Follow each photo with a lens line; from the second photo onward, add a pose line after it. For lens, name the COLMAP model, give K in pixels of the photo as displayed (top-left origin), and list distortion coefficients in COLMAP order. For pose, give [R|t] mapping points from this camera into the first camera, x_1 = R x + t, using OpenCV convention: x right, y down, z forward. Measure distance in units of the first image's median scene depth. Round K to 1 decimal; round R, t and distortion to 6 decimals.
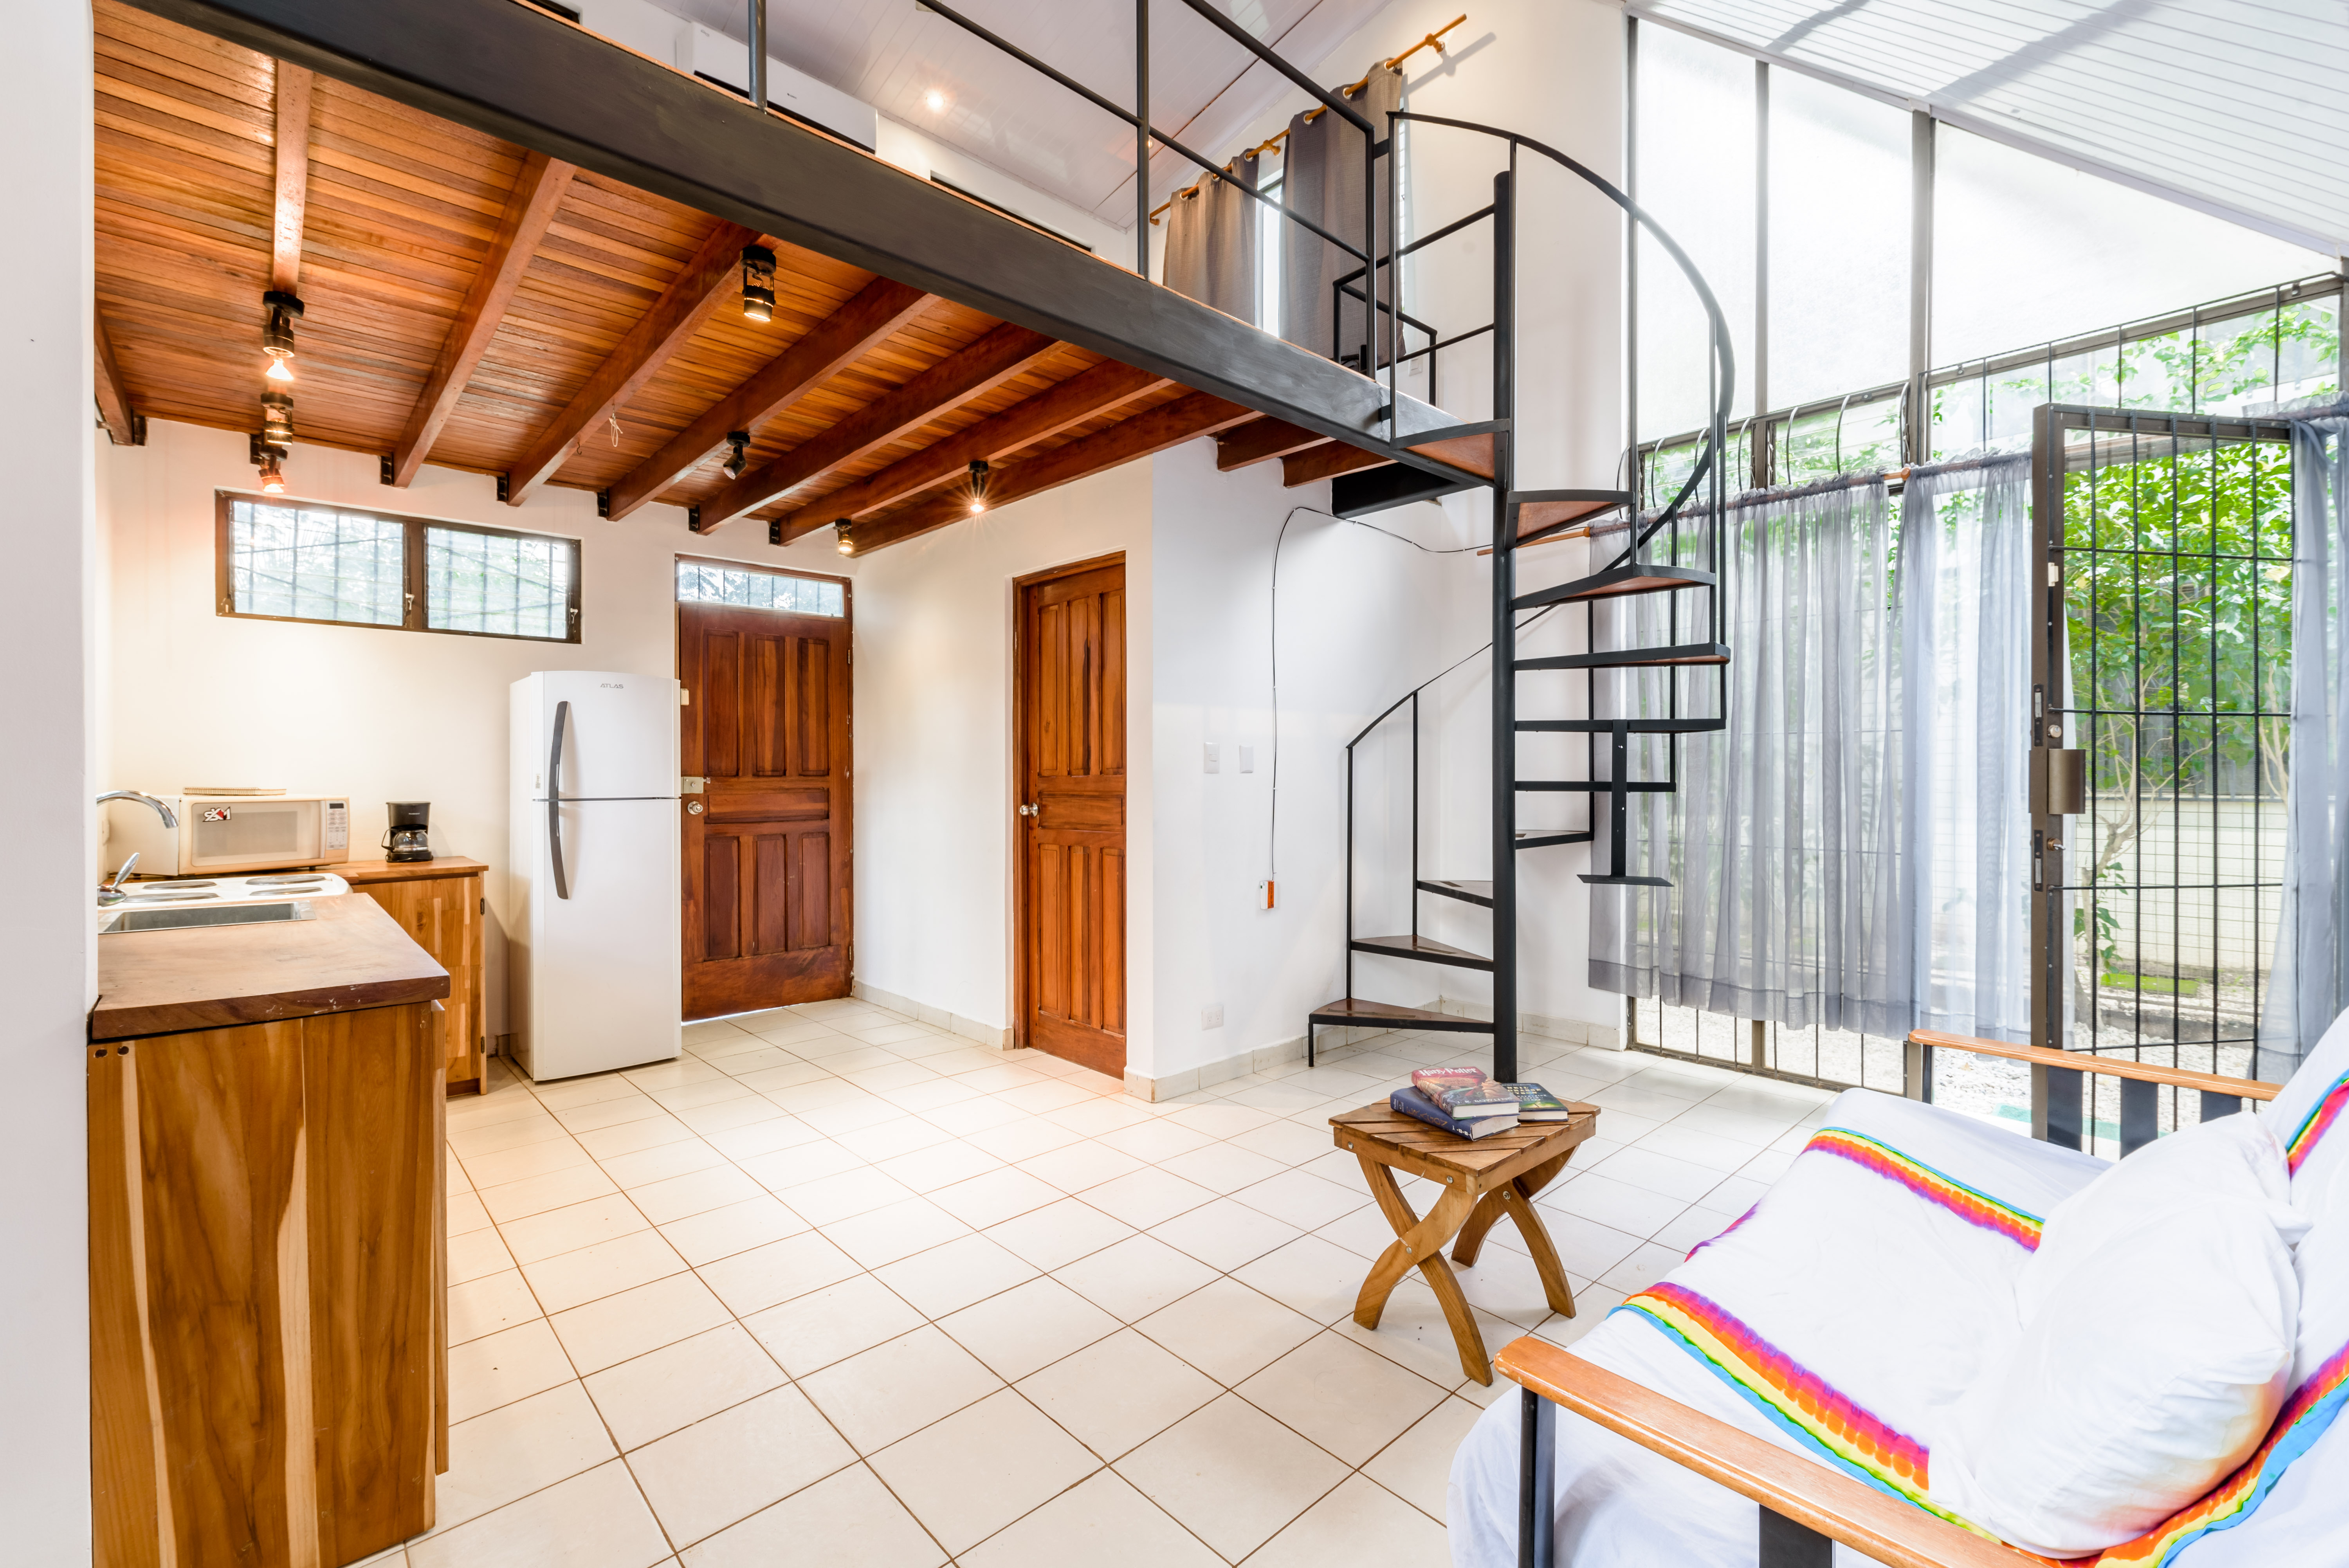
lens RADIAL K [[1009.8, 0, 1170.7], [0, 1009.8, 770.5], [0, 0, 1]] dist [0.000817, -0.000124]
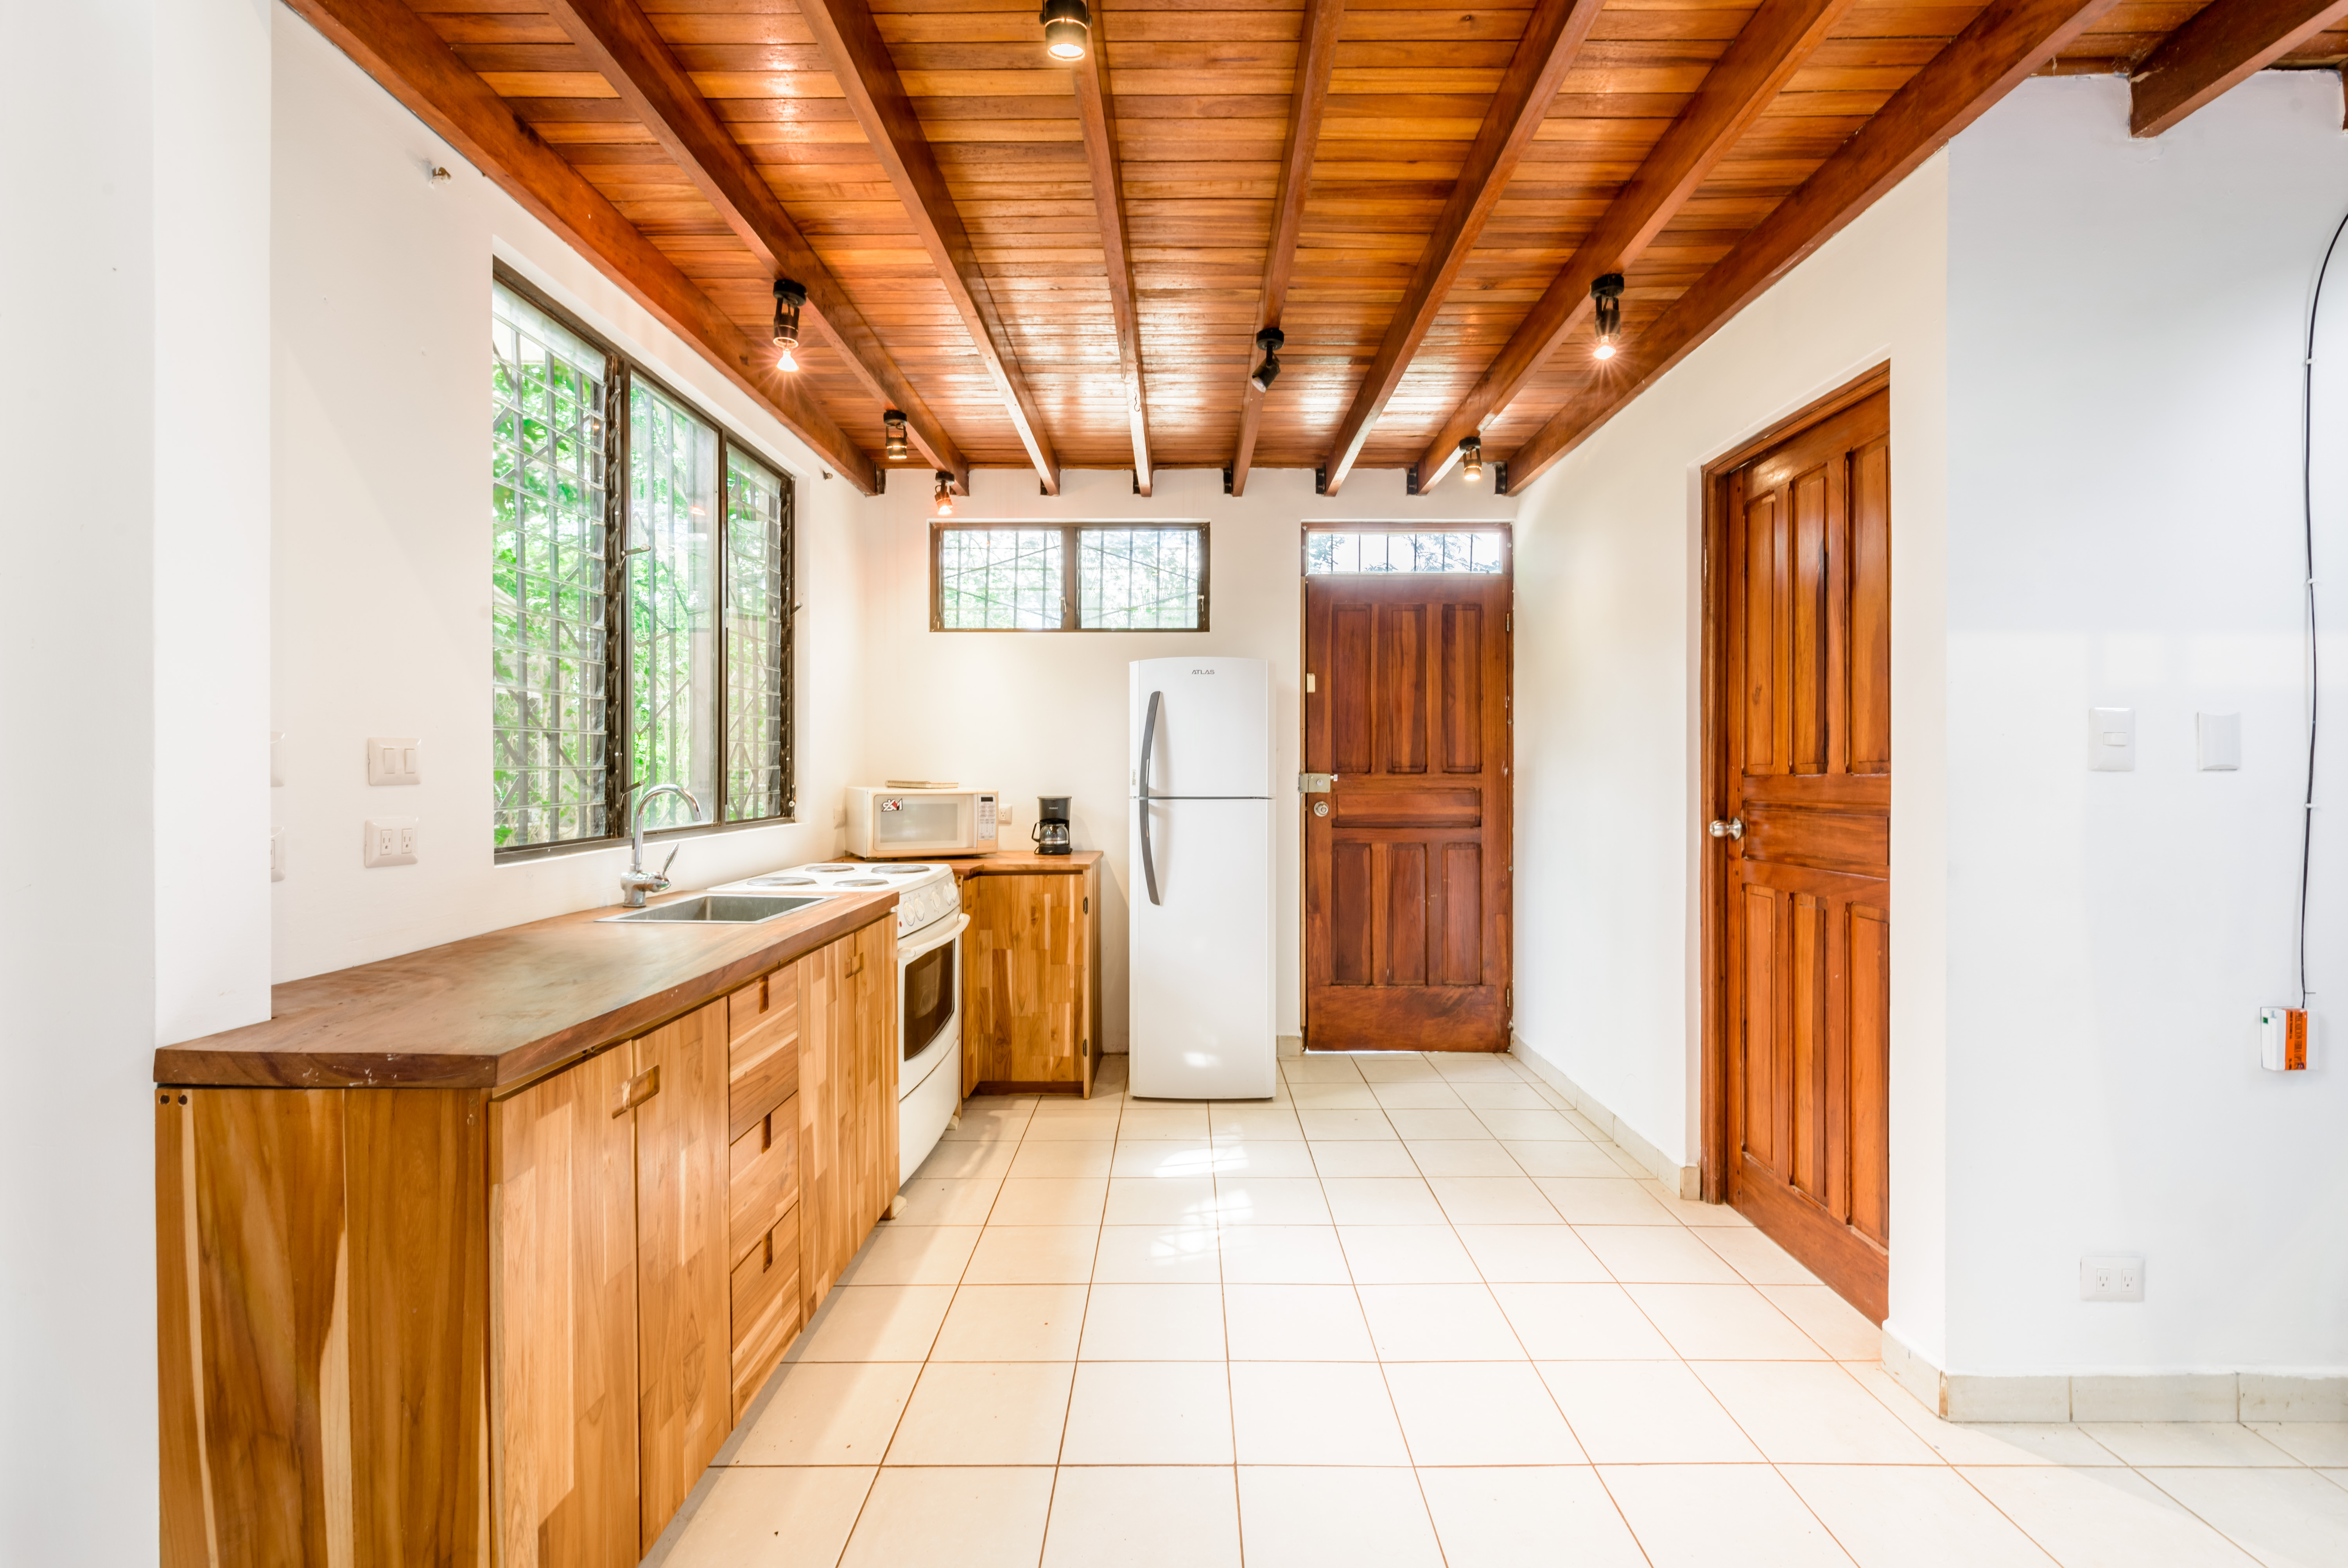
lens RADIAL K [[1009.3, 0, 1170.2], [0, 1009.3, 770.5], [0, 0, 1]] dist [0.000817, -0.000124]
pose [[0.727003, 0.002757, -0.686629, 0.043160], [-0.000554, 0.999994, 0.003429, 0.000972], [0.686635, -0.002112, 0.727000, 0.328355]]
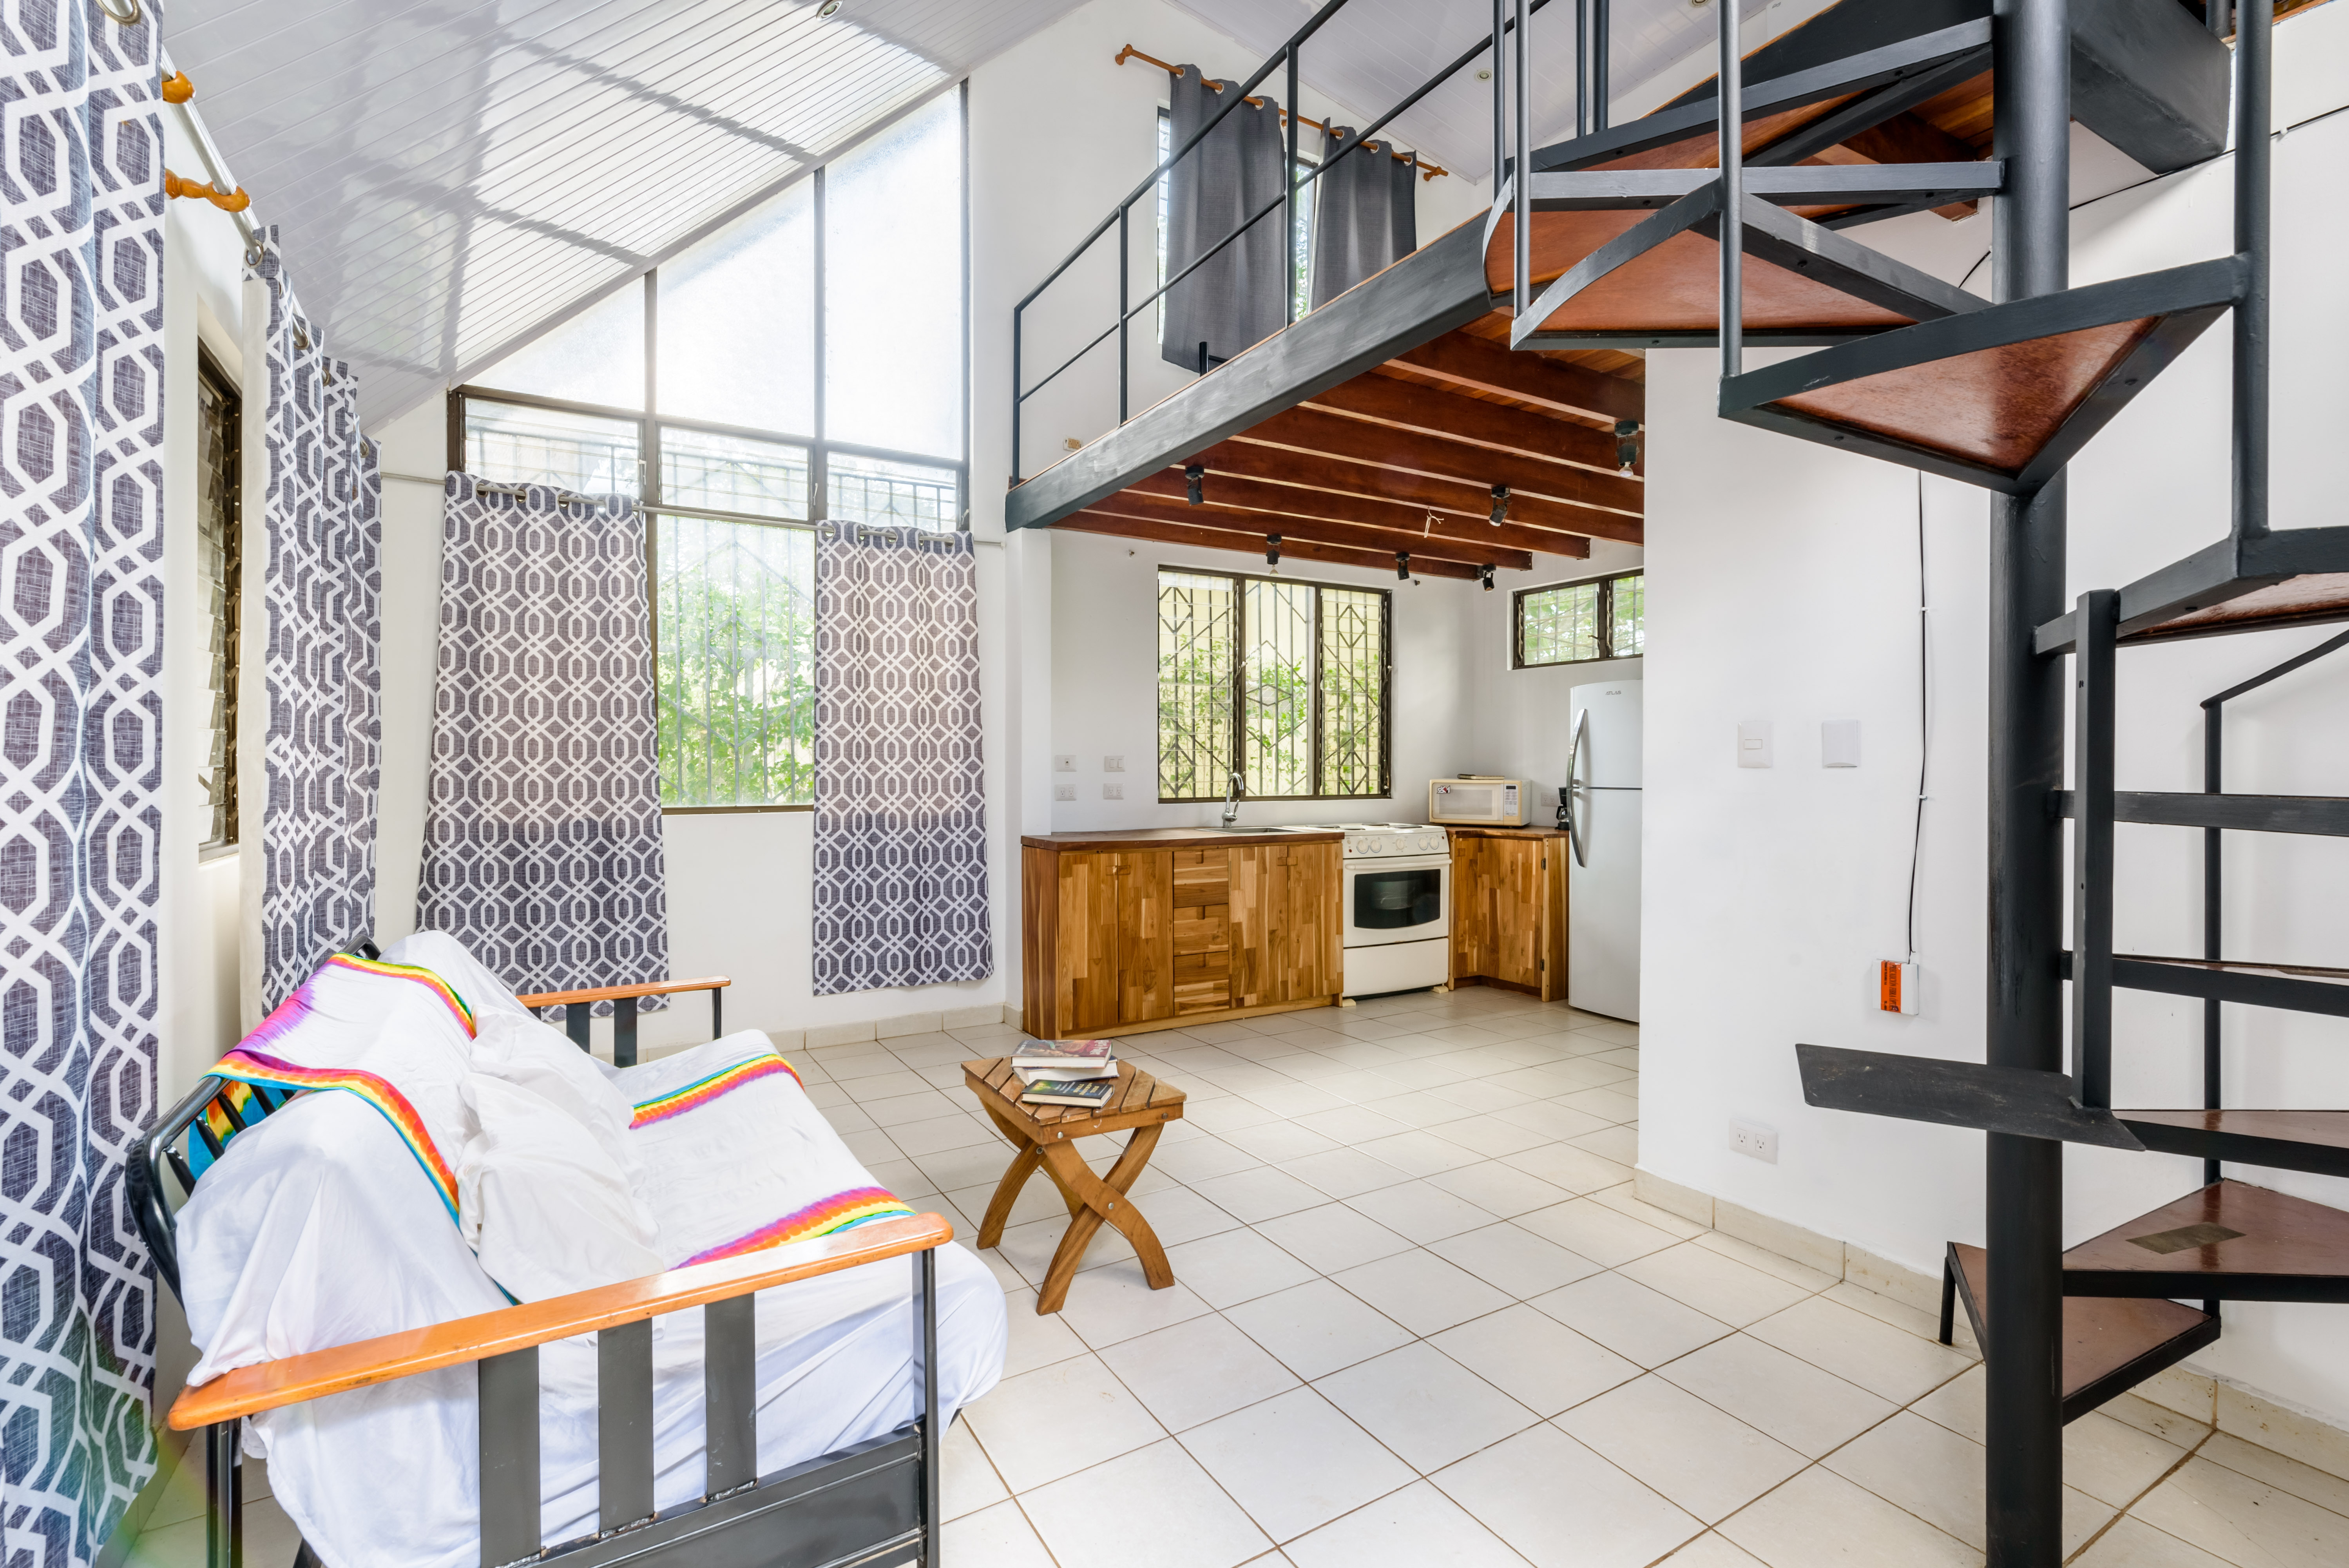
lens RADIAL K [[1025.8, 0, 1142.2], [0, 1025.8, 766.2], [0, 0, 1]] dist [0.000917, -0.000004]
pose [[-0.219824, 0.001059, -0.975539, 0.749110], [0.000235, 0.999999, 0.001032, 0.000799], [0.975540, -0.000003, -0.219824, 0.730250]]
